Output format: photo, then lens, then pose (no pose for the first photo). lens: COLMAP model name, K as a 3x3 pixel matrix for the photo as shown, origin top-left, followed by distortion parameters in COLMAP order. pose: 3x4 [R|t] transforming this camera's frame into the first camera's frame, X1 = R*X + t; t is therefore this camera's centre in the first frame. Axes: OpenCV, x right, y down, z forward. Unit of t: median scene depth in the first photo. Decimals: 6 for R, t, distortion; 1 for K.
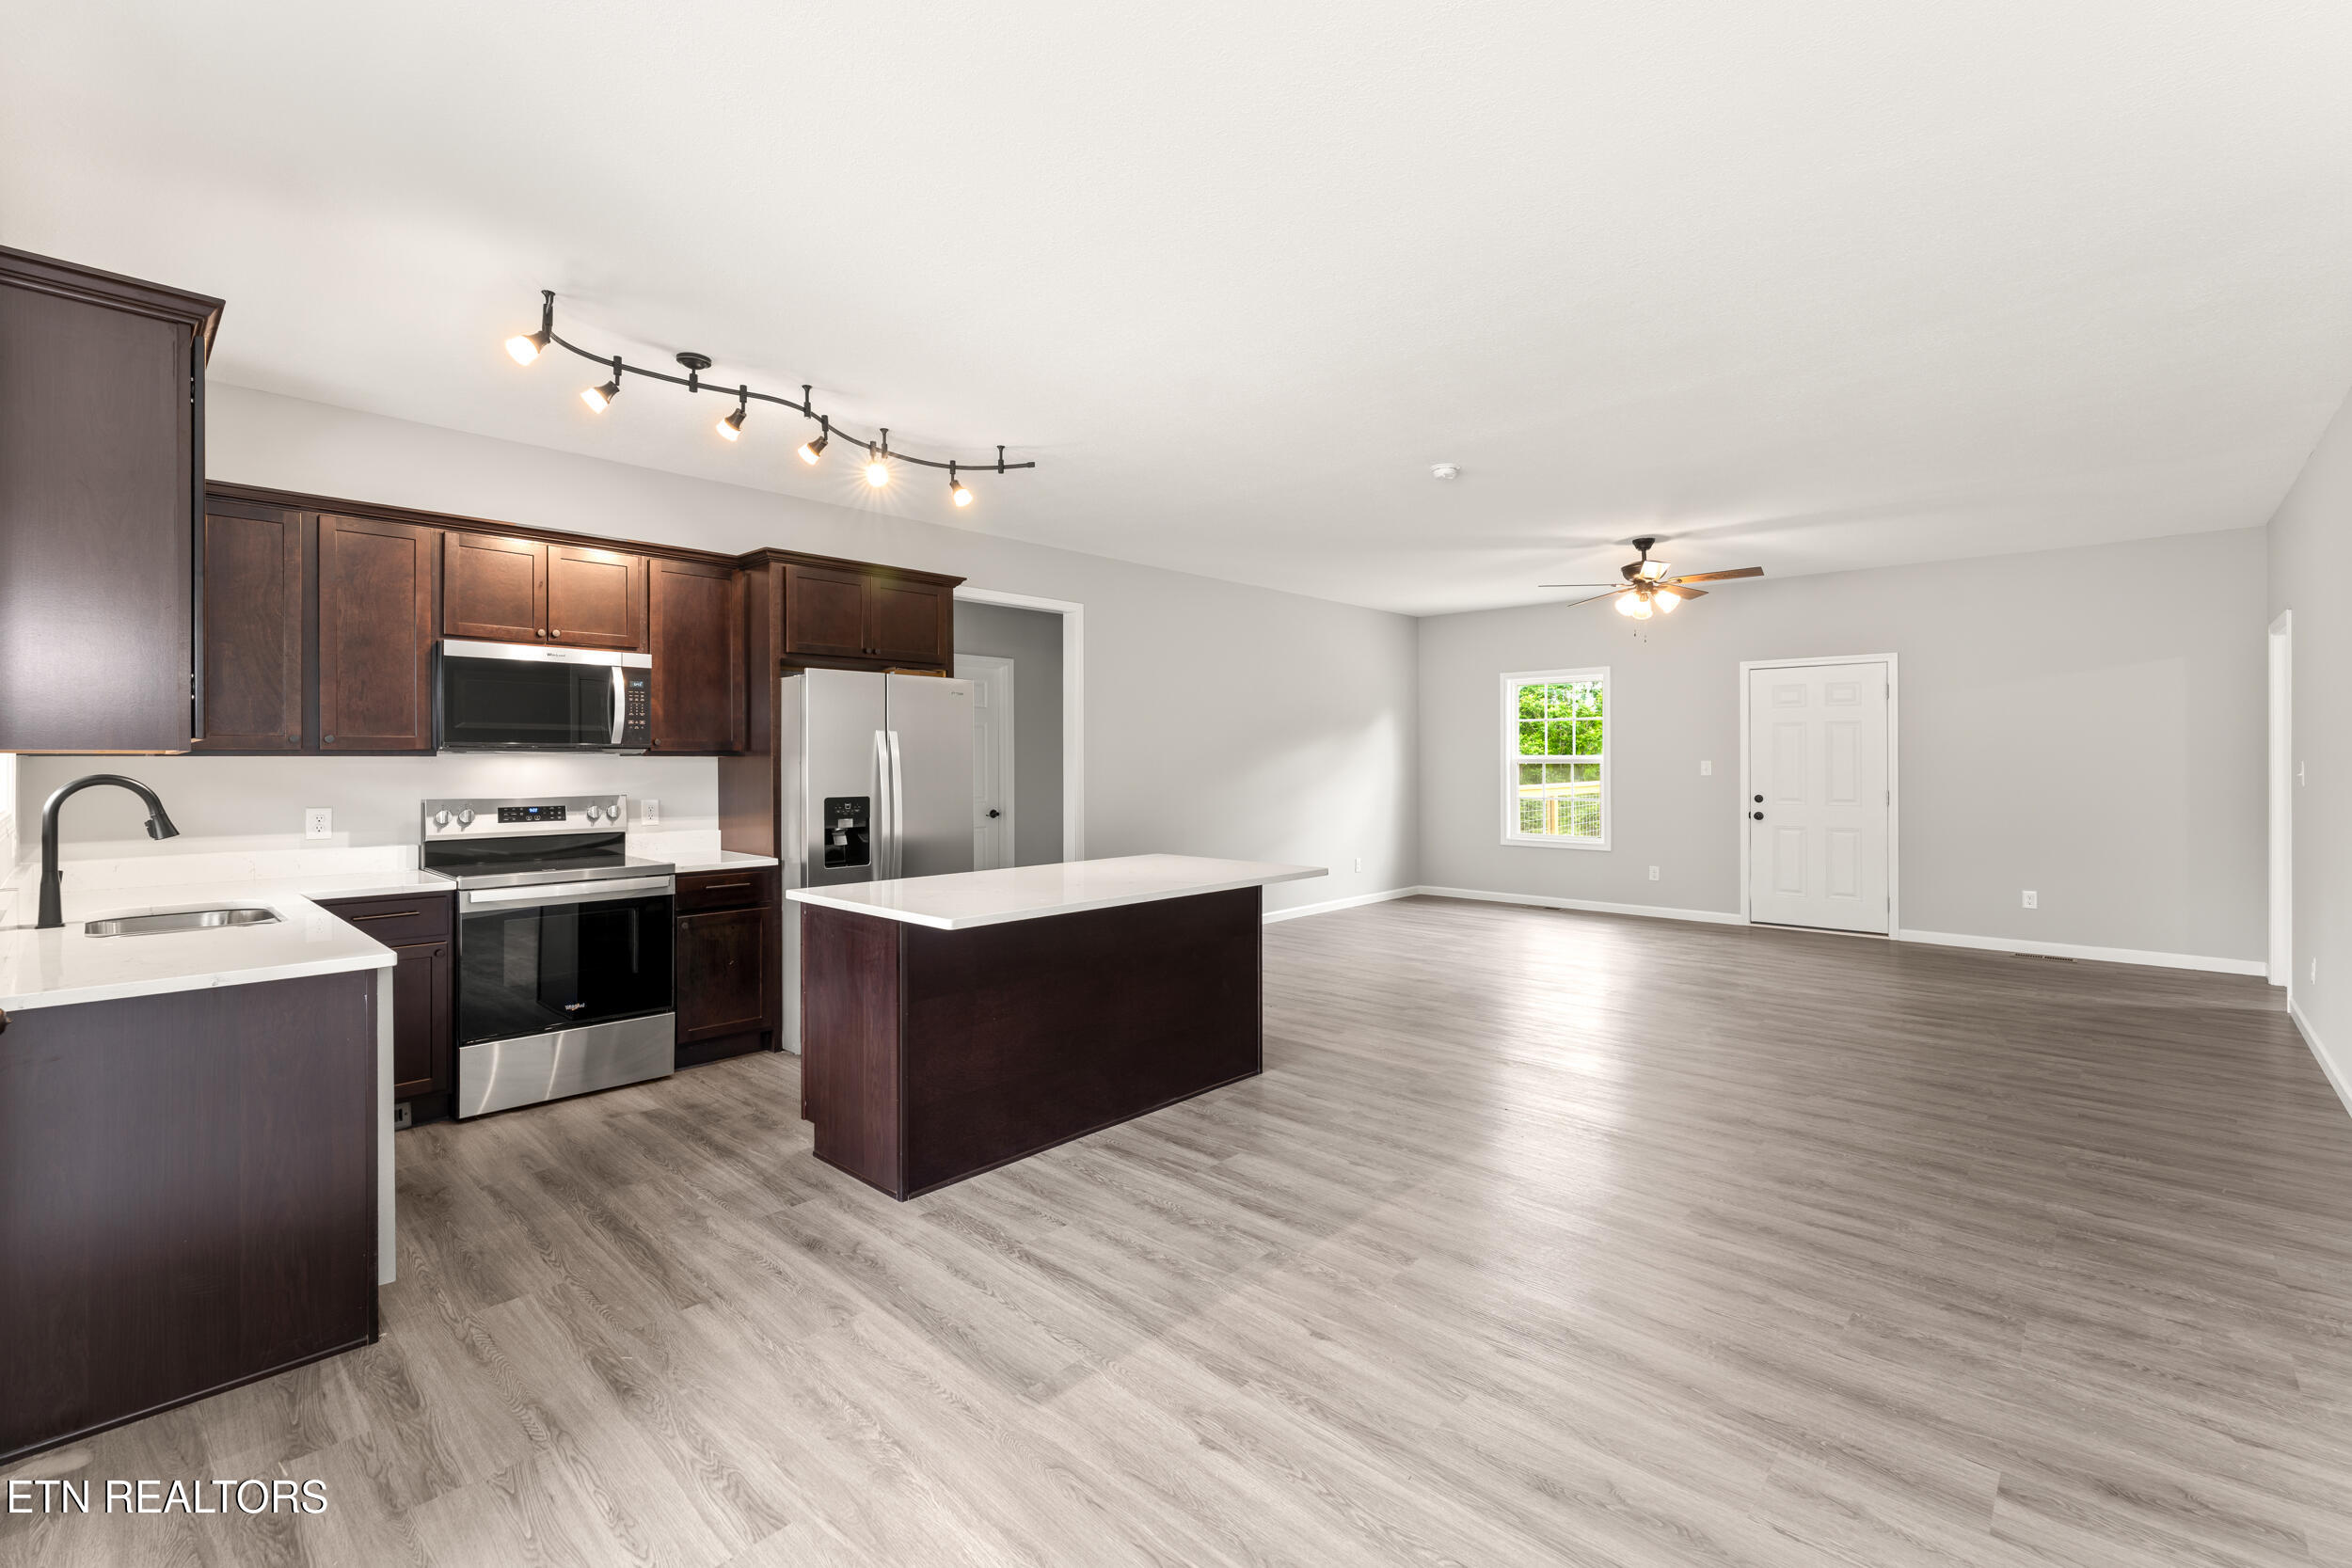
lens RADIAL K [[1041.2, 0, 1170.4], [0, 1041.2, 765.3], [0, 0, 1]] dist [-0.003145, -0.000625]
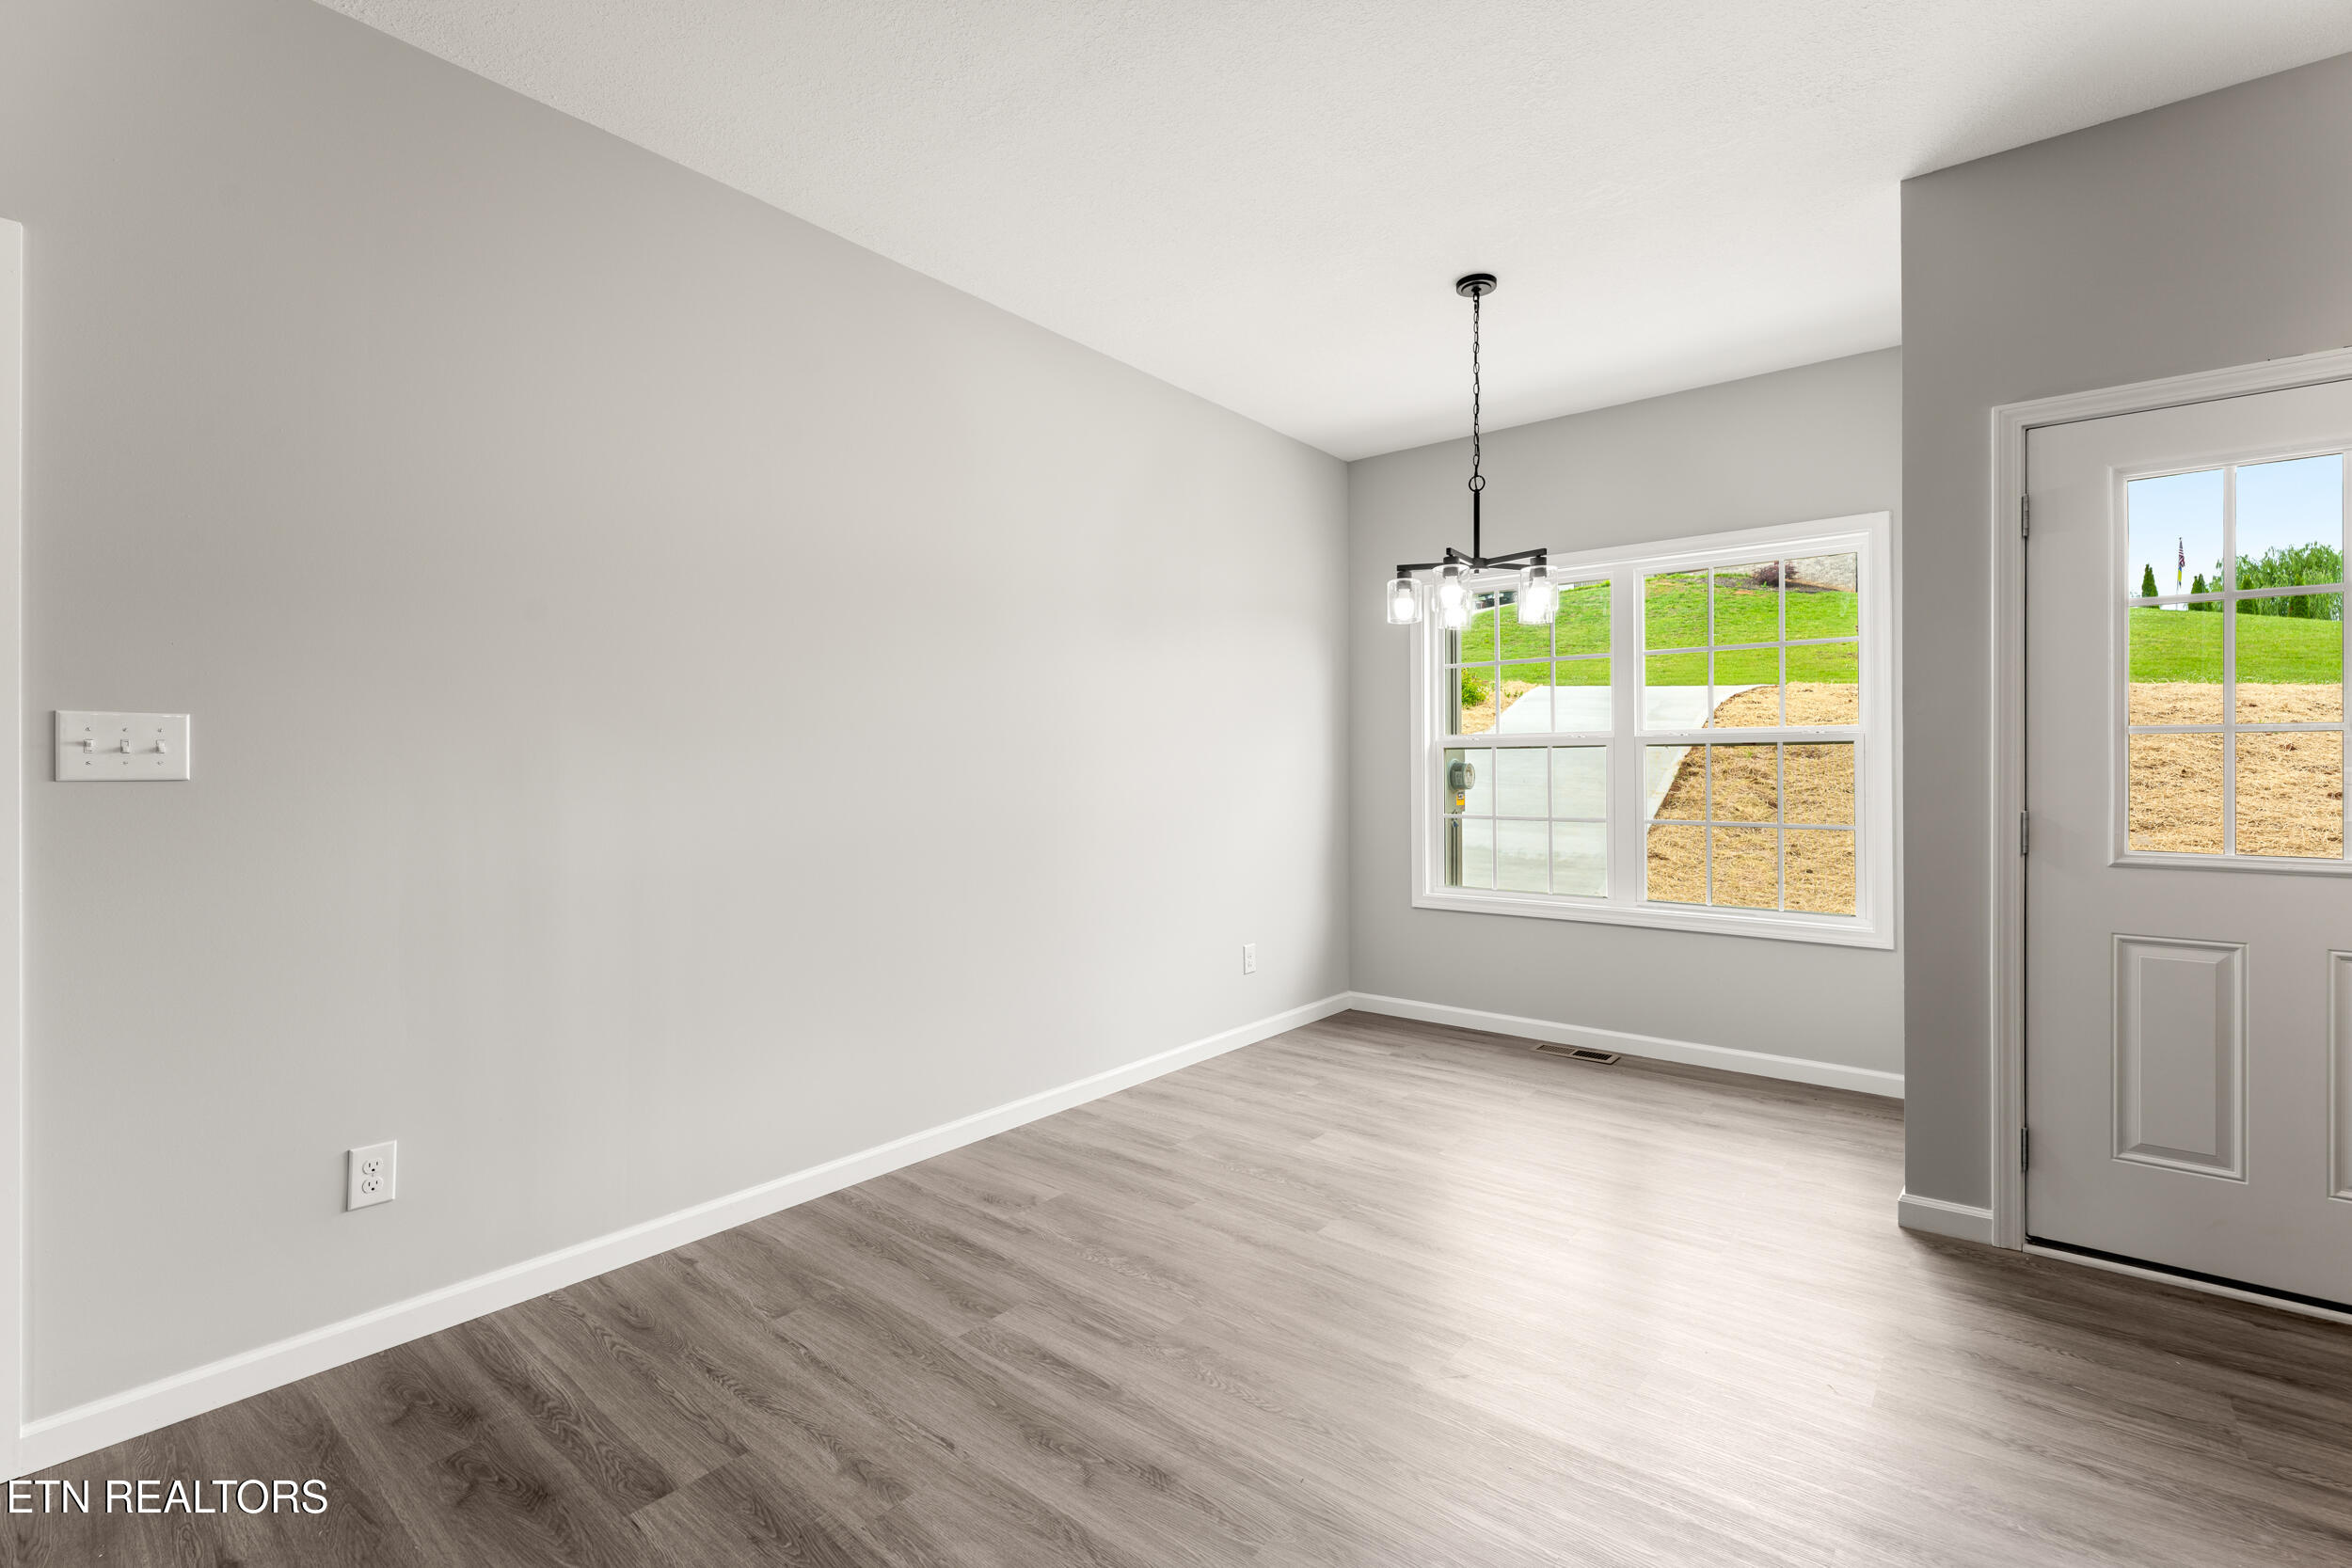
lens RADIAL K [[1041.2, 0, 1186.2], [0, 1041.2, 762.2], [0, 0, 1]] dist [-0.003145, -0.000625]
pose [[-0.997035, 0.003054, -0.076893, 0.225208], [0.003303, 0.999990, -0.003113, 0.033066], [0.076883, -0.003357, -0.997034, 1.071176]]
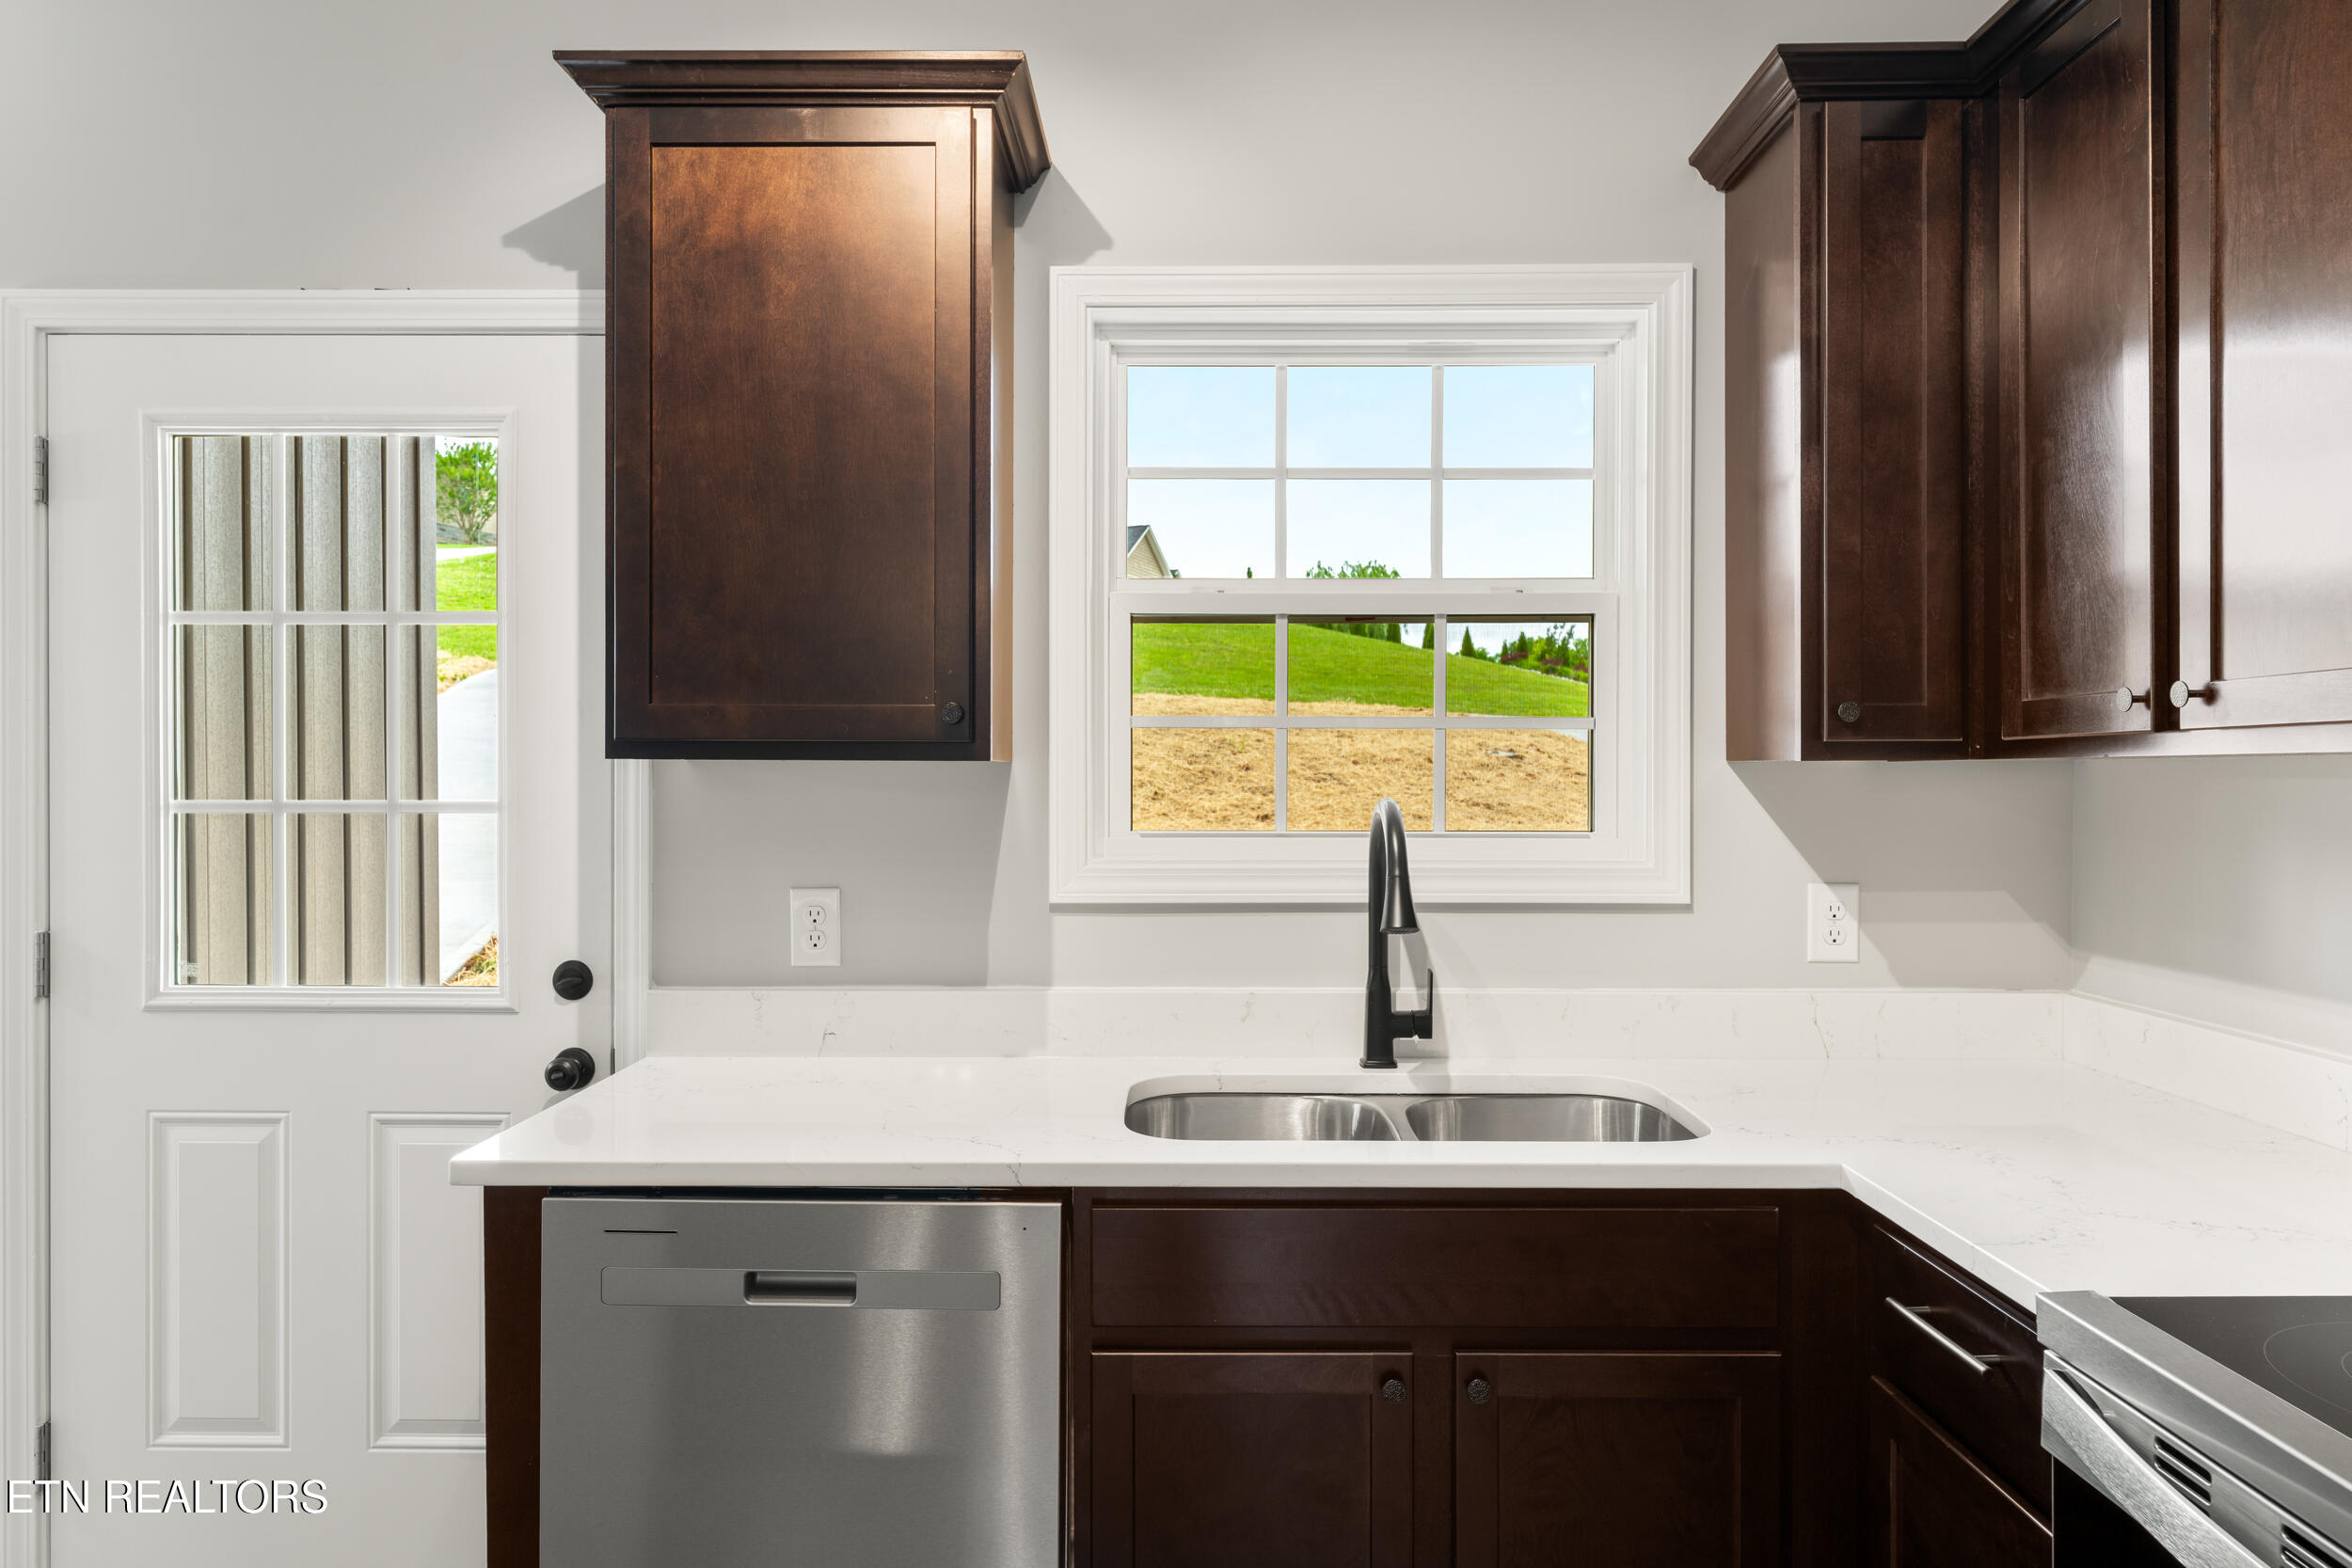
lens RADIAL K [[1448.7, 0, 1189.9], [0, 1448.7, 779.2], [0, 0, 1]] dist [-0.001622, 0.001787]
pose [[-0.728405, 0.004617, -0.685131, -0.365818], [0.000811, 0.999982, 0.005875, -0.005577], [0.685146, 0.003724, -0.728396, 1.221432]]
